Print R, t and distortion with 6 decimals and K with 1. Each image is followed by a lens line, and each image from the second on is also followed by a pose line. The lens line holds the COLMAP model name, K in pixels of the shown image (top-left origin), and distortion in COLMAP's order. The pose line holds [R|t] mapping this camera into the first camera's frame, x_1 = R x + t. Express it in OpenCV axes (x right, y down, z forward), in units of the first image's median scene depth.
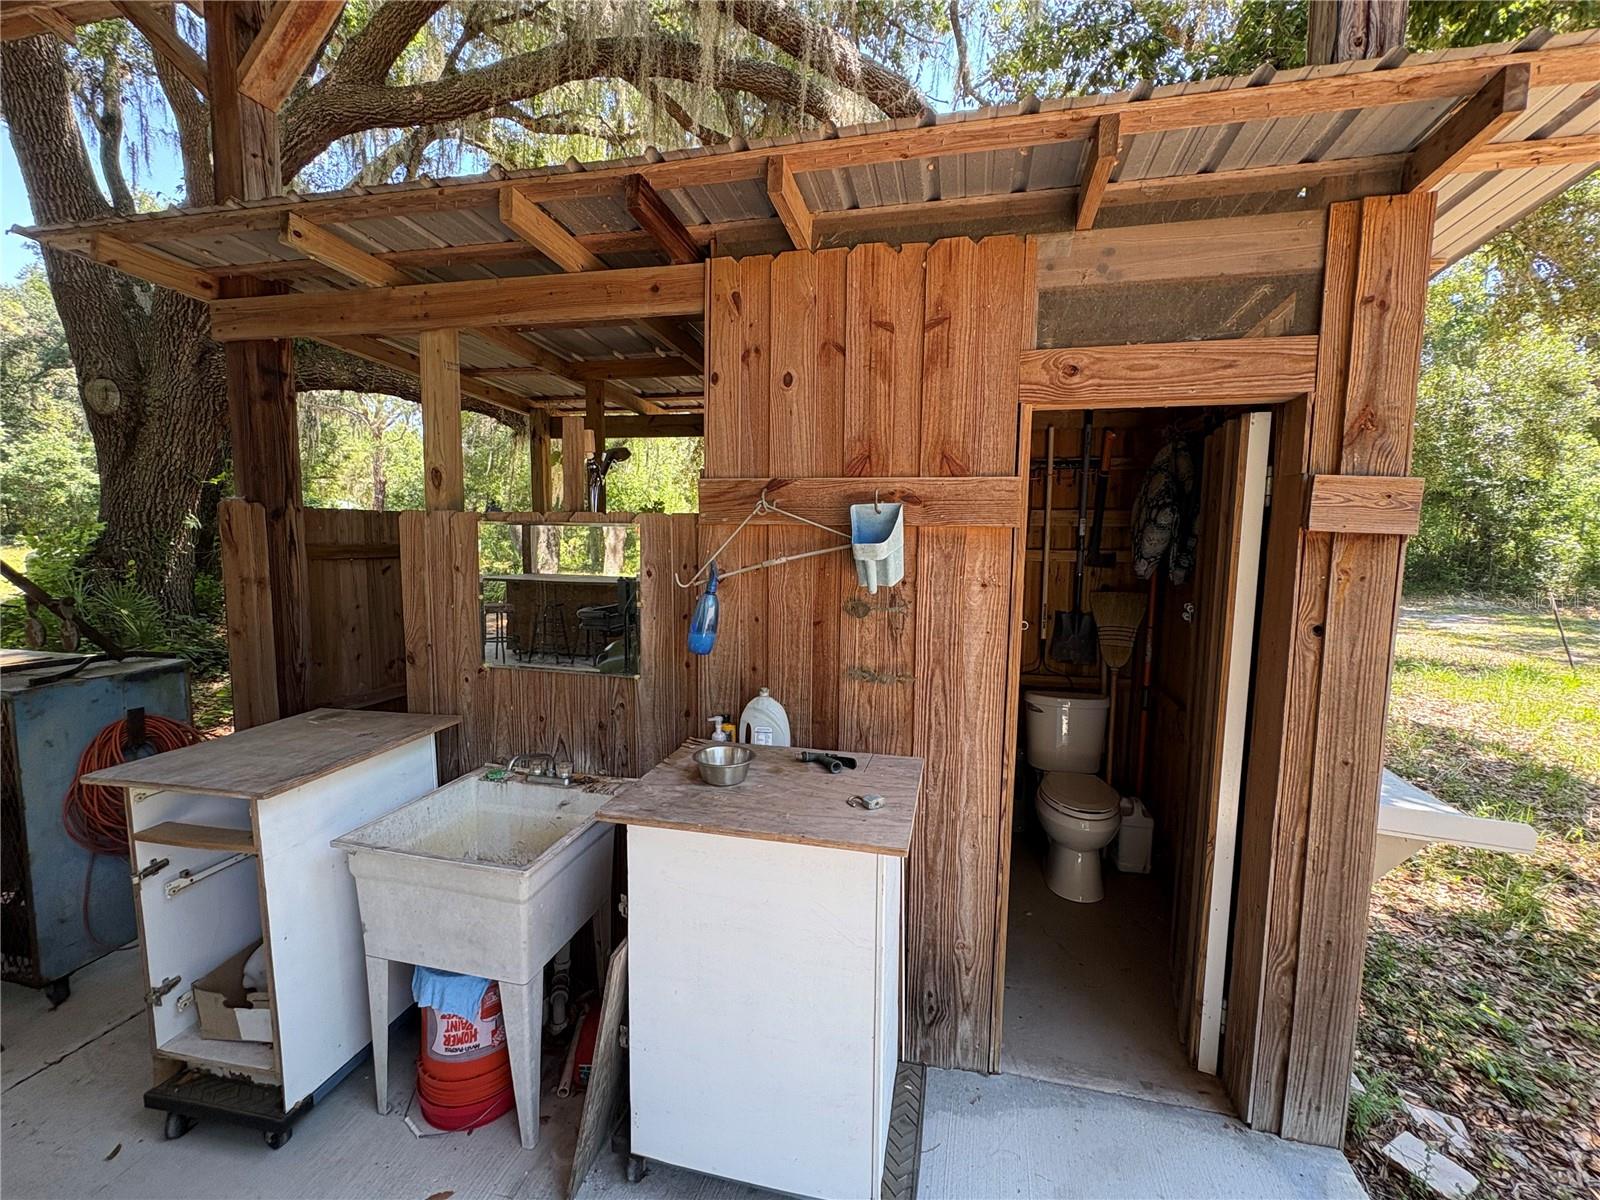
lens RADIAL K [[686.0, 0, 800.0], [0, 686.0, 600.0], [0, 0, 1]] dist [0.000762, -0.000217]
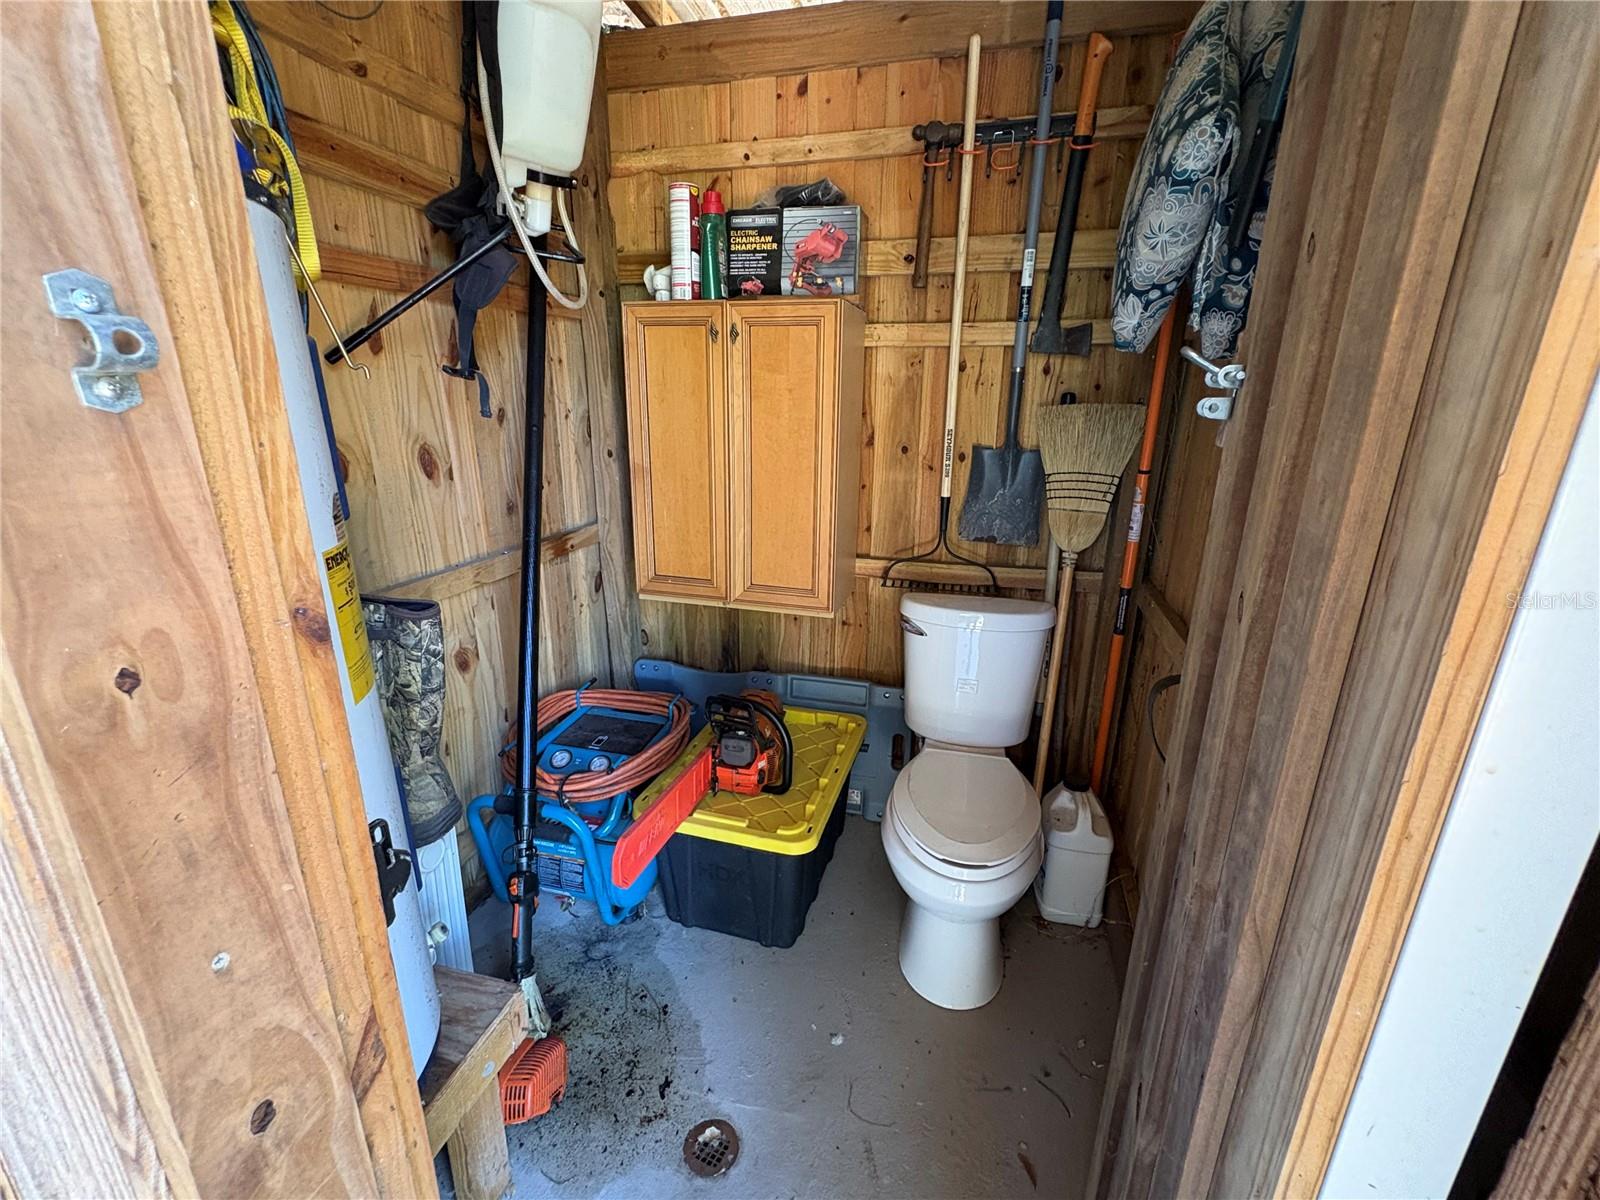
lens RADIAL K [[686.0, 0, 800.0], [0, 686.0, 600.0], [0, 0, 1]] dist [0.000762, -0.000217]
pose [[0.999722, 0.005138, -0.023001, 0.255733], [-0.000587, 0.981068, 0.193663, 0.032041], [0.023561, -0.193596, 0.980798, 0.457577]]
